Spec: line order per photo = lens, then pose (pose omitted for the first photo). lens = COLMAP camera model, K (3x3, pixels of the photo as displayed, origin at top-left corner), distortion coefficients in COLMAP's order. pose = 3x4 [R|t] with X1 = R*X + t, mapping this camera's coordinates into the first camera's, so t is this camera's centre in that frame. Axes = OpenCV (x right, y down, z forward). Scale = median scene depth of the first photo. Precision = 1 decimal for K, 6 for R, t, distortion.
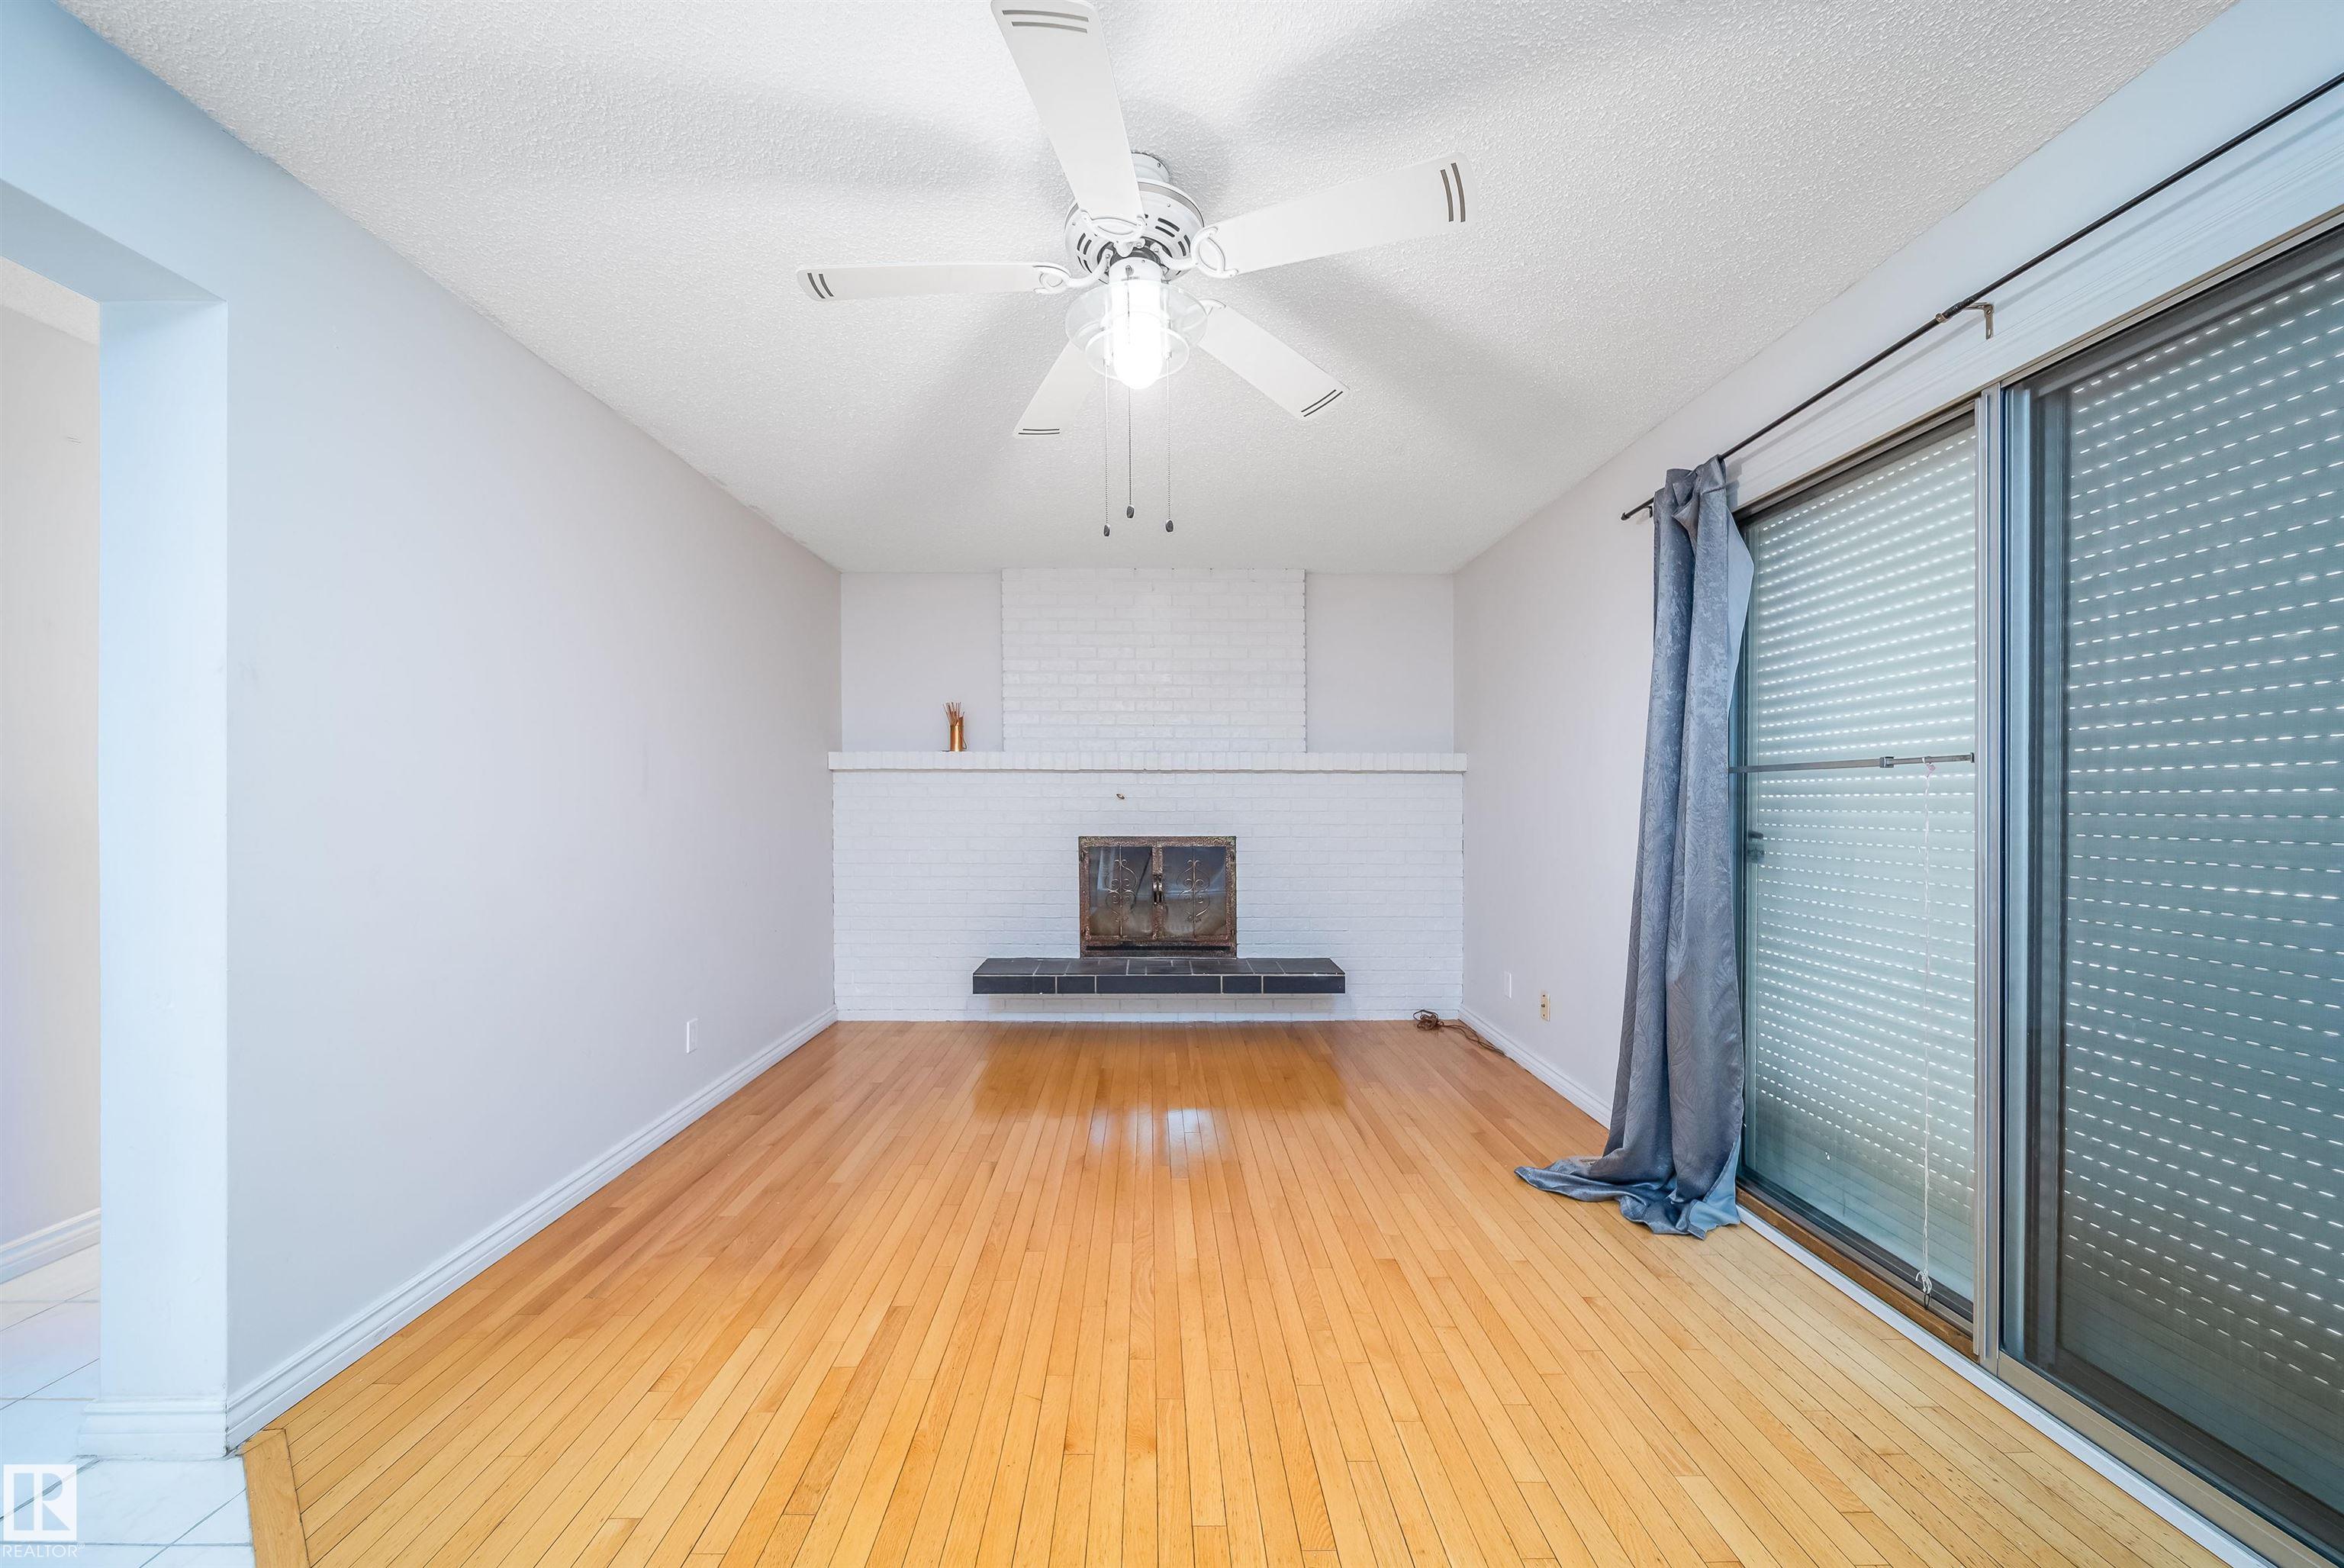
lens RADIAL K [[864.5, 0, 1174.2], [0, 864.5, 836.3], [0, 0, 1]] dist [-0.000483, -0.000055]
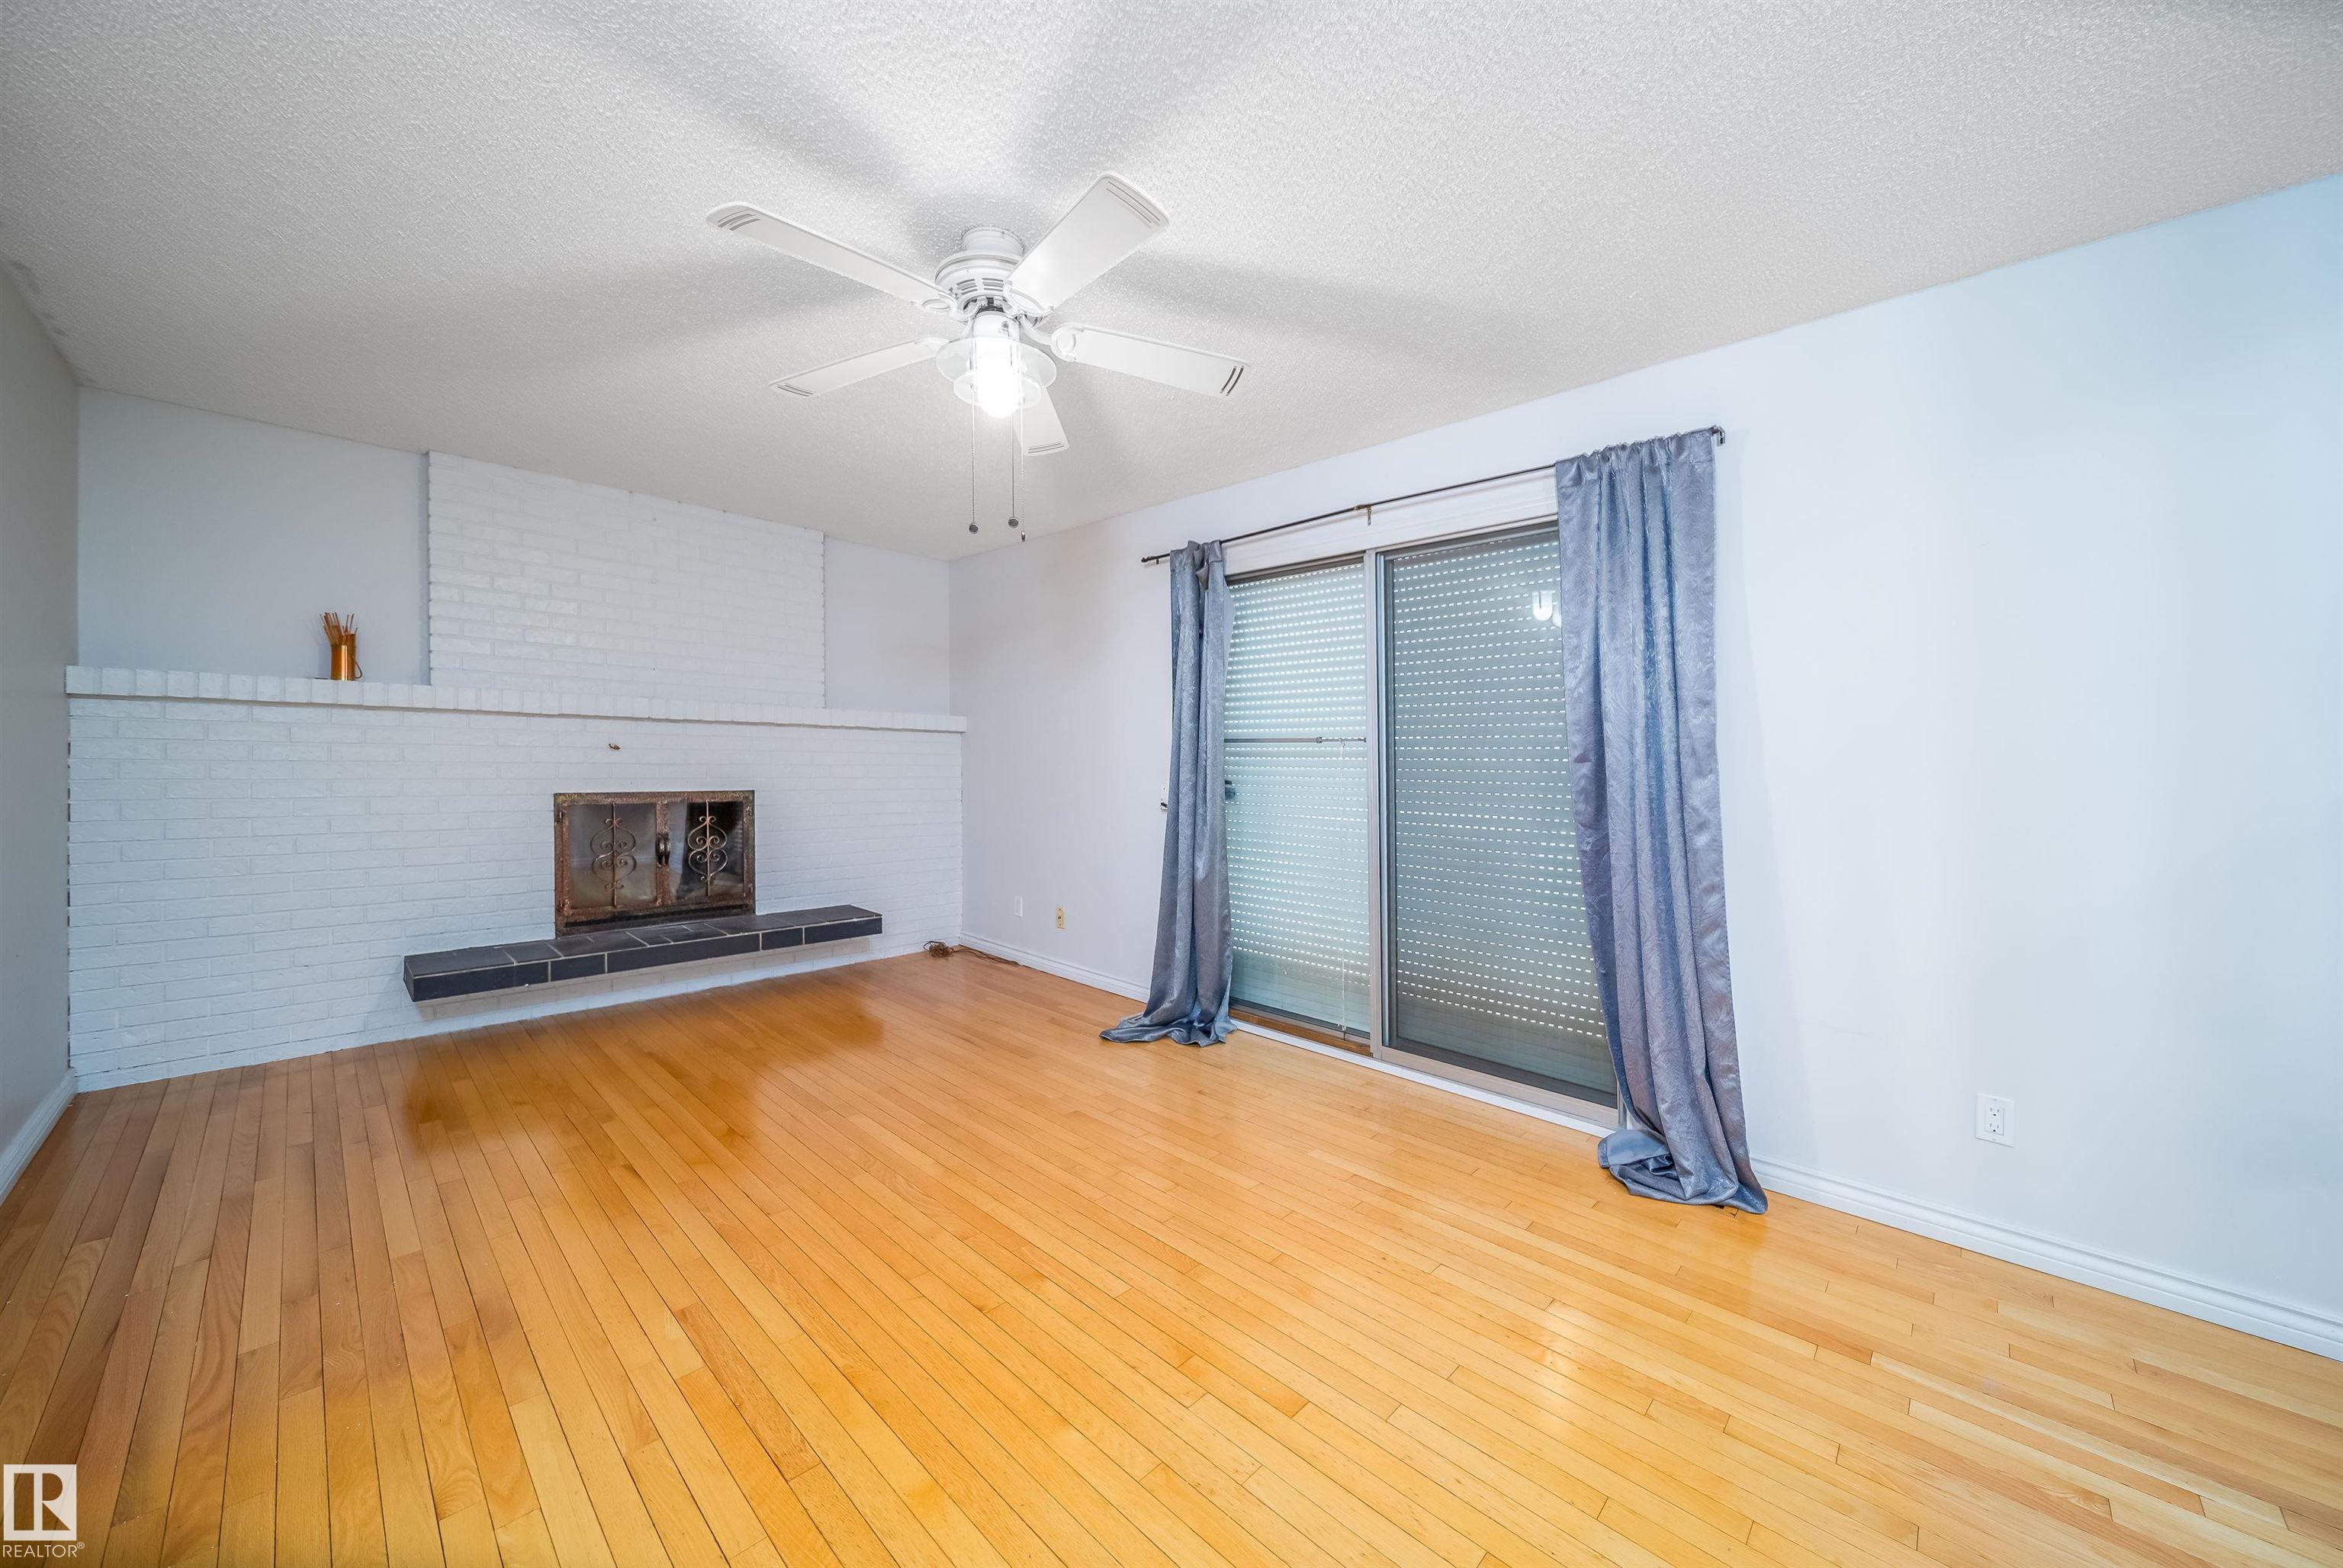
lens RADIAL K [[818.7, 0, 1192.2], [0, 818.7, 771.9], [0, 0, 1]] dist [-0.000721, -0.000127]
pose [[0.701193, -0.000347, 0.712972, -0.424184], [0.014955, 0.999787, -0.014221, 0.000025], [-0.712815, 0.020634, 0.701049, 0.002938]]
